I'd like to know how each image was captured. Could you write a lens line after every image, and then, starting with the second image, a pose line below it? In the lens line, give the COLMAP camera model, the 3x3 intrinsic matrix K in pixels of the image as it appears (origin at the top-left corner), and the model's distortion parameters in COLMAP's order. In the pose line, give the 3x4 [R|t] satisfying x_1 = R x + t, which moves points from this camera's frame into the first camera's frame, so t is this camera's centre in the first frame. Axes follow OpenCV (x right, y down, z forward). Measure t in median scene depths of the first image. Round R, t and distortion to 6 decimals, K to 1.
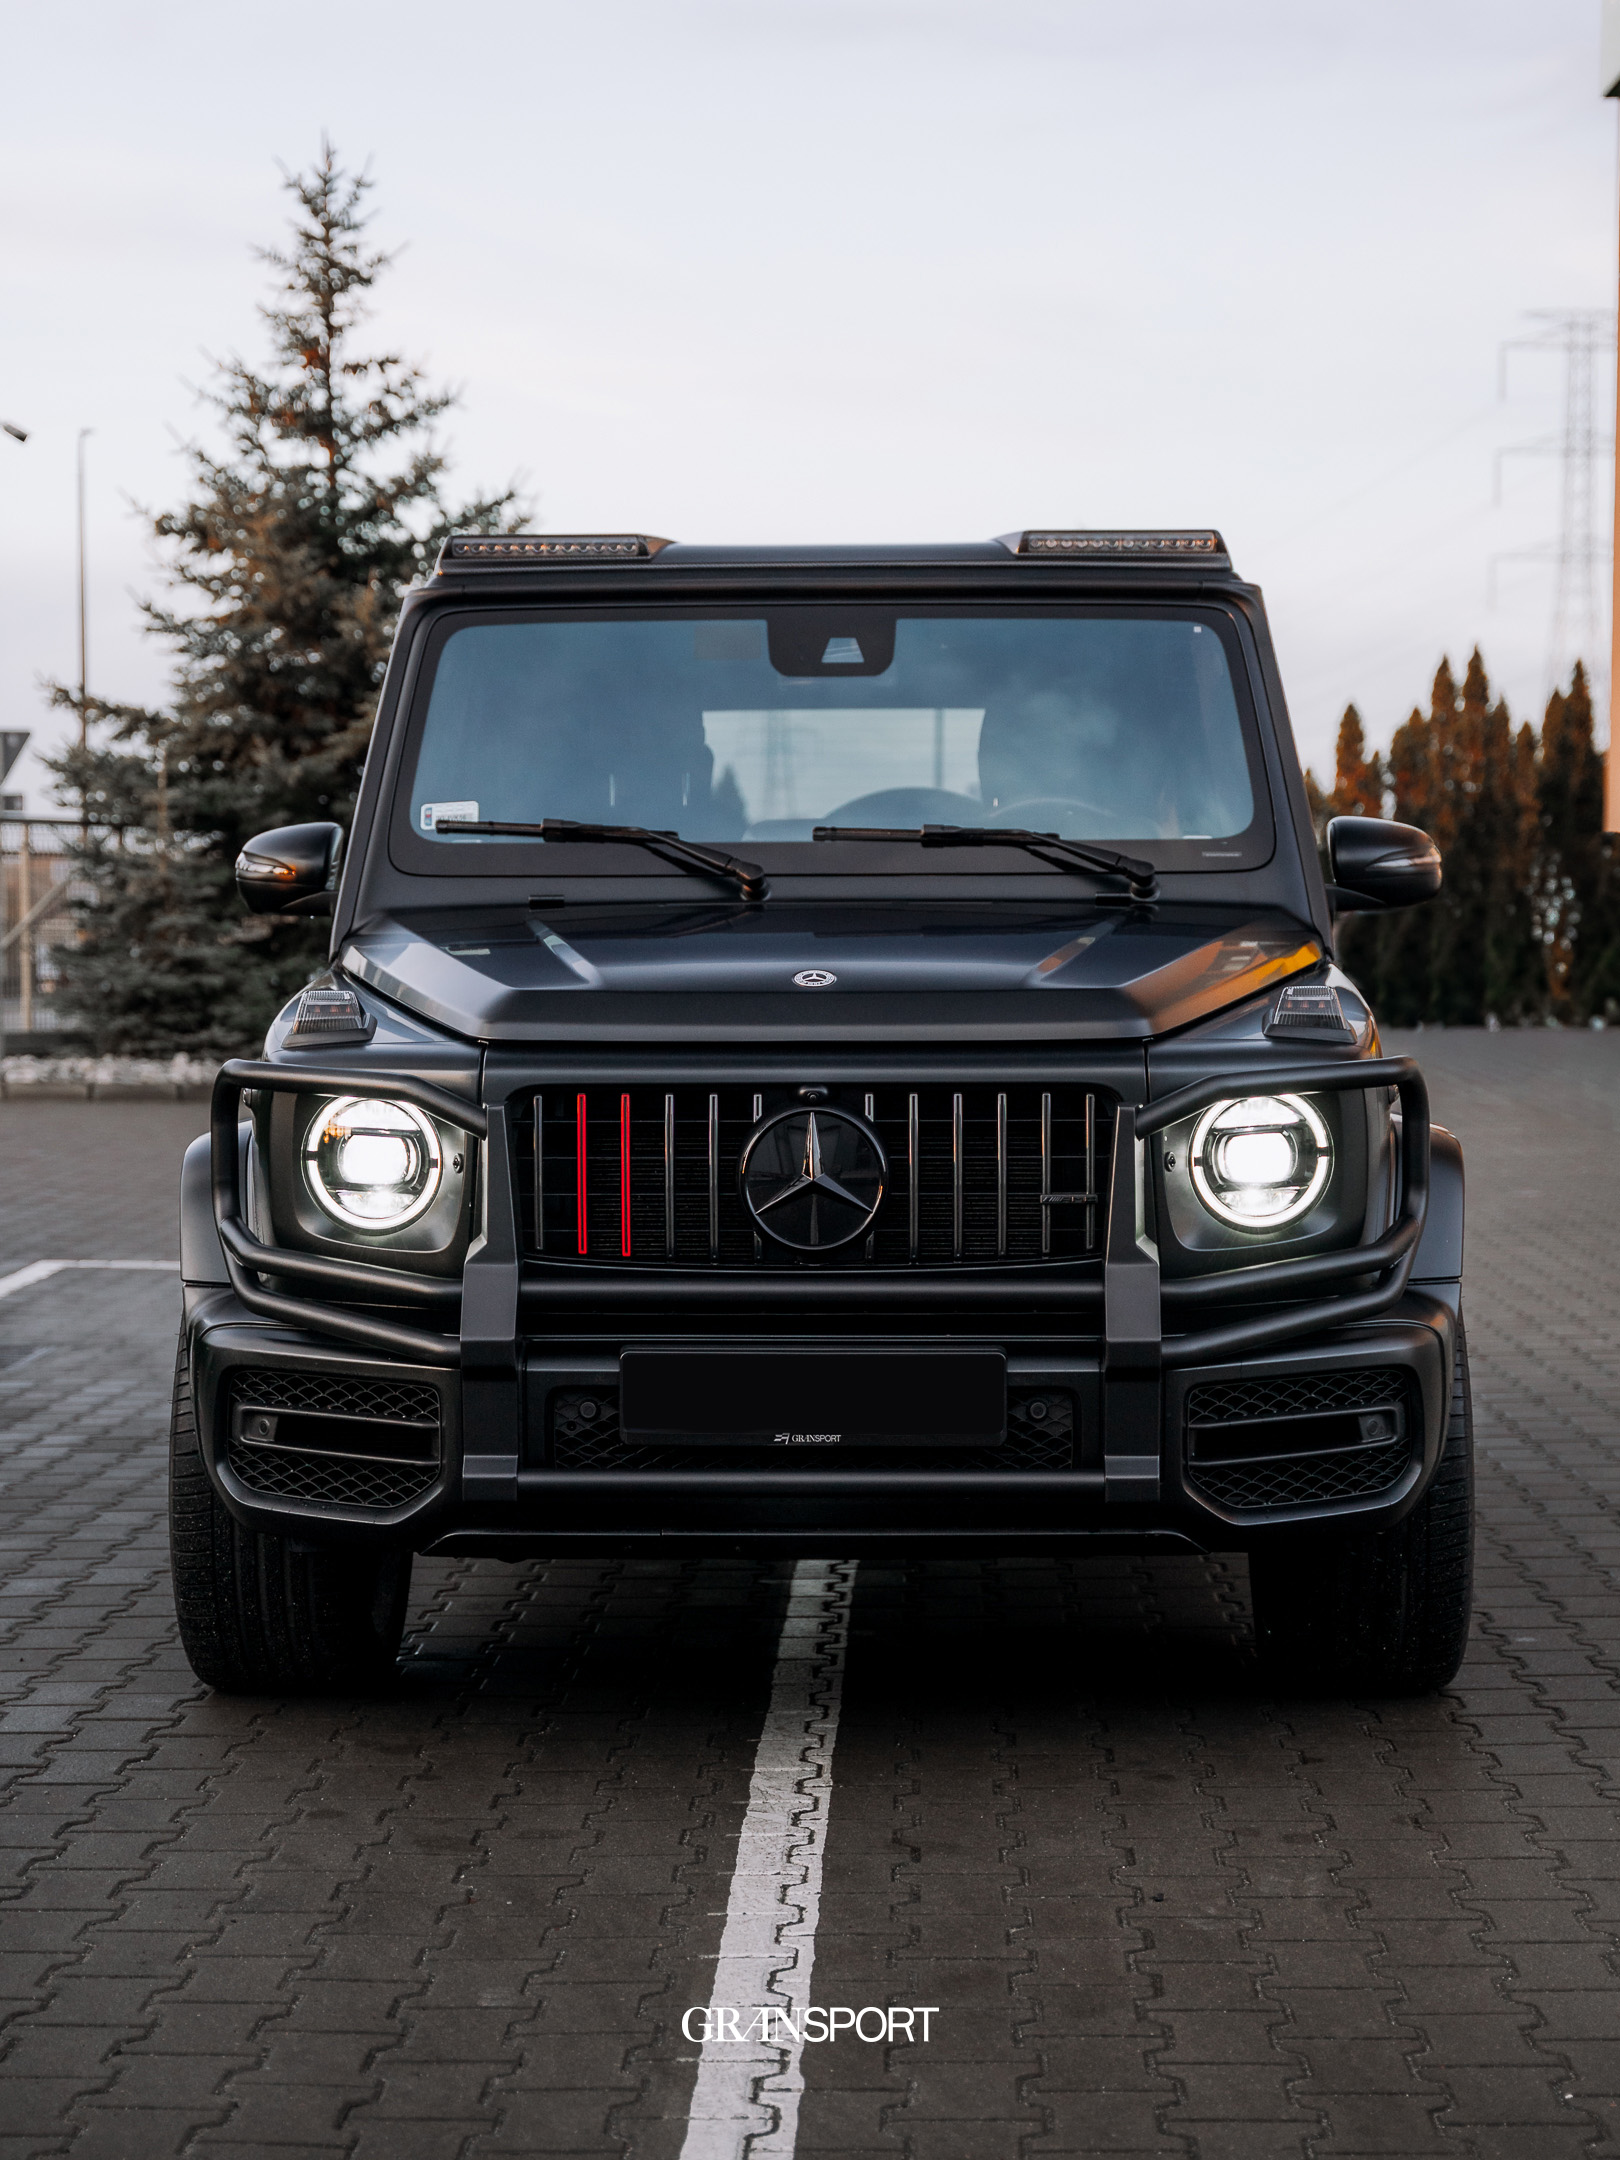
lens RADIAL K [[3235.7, 0, 810.0], [0, 3235.7, 1080.0], [0, 0, 1]] dist [-0.015860, -0.051017]
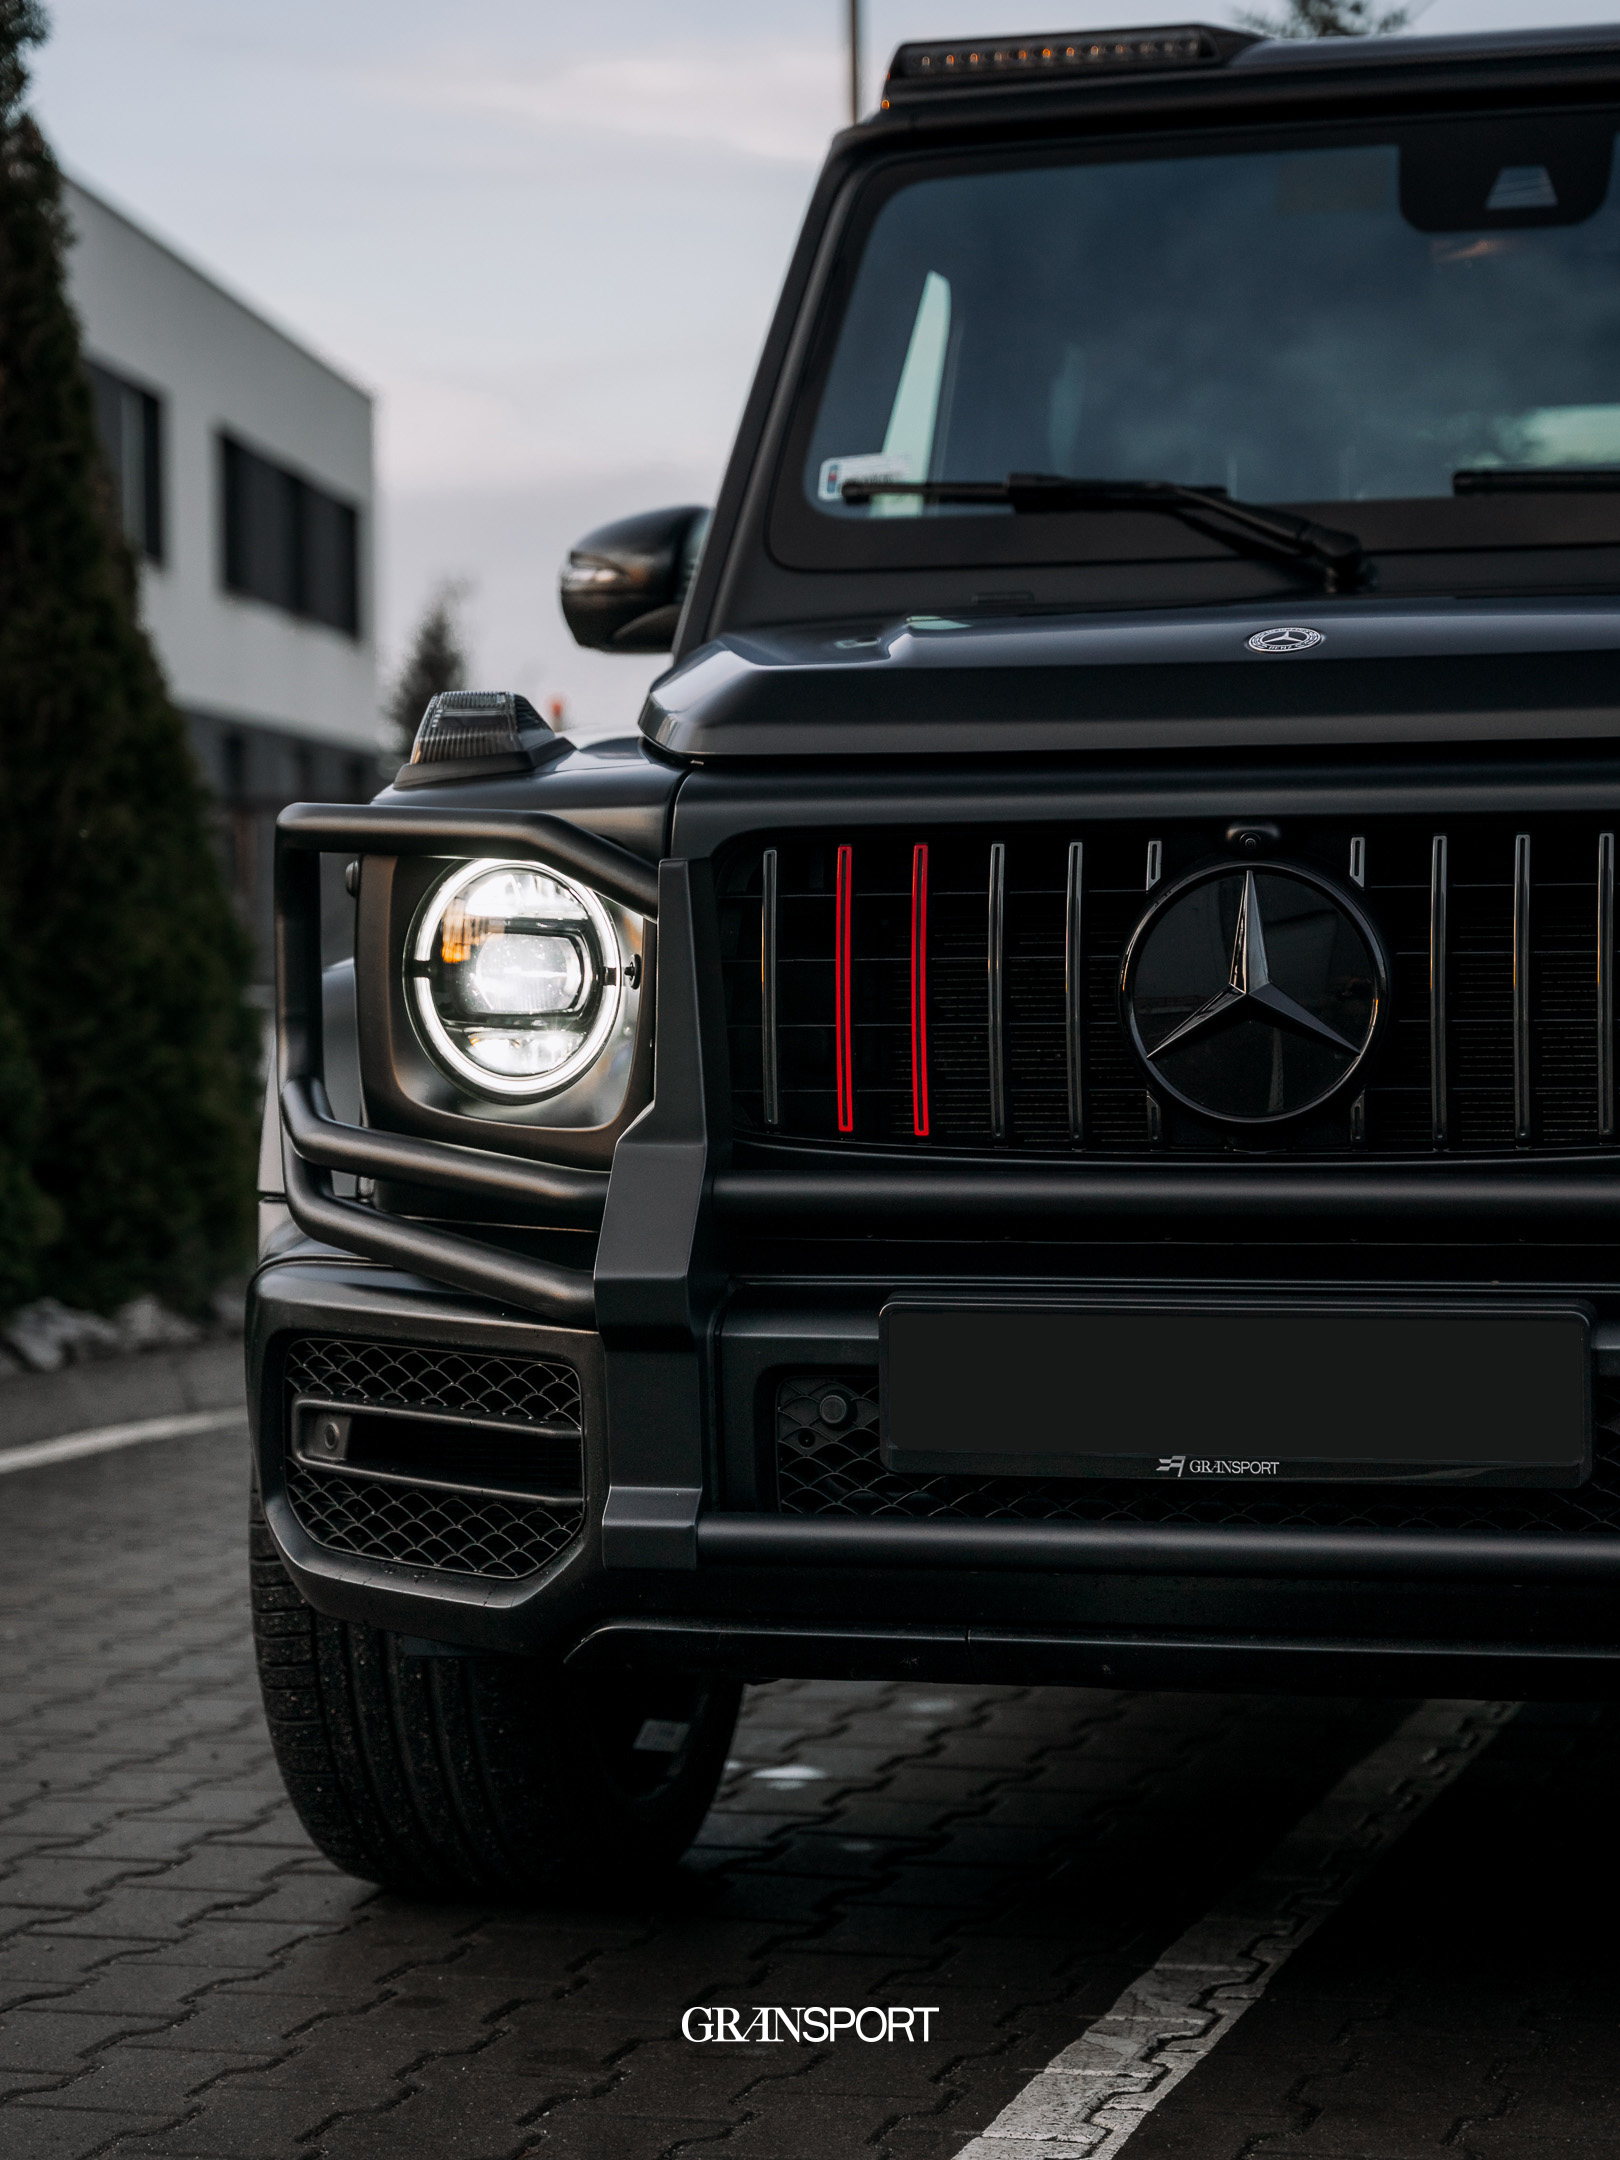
lens RADIAL K [[4439.2, 0, 810.0], [0, 4439.2, 1080.0], [0, 0, 1]] dist [0.020221, 0.059877]
pose [[0.977429, 0.000138, -0.211262, 0.085374], [0.002171, 0.999940, 0.010700, 0.036644], [0.211251, -0.010917, 0.977371, 0.251810]]
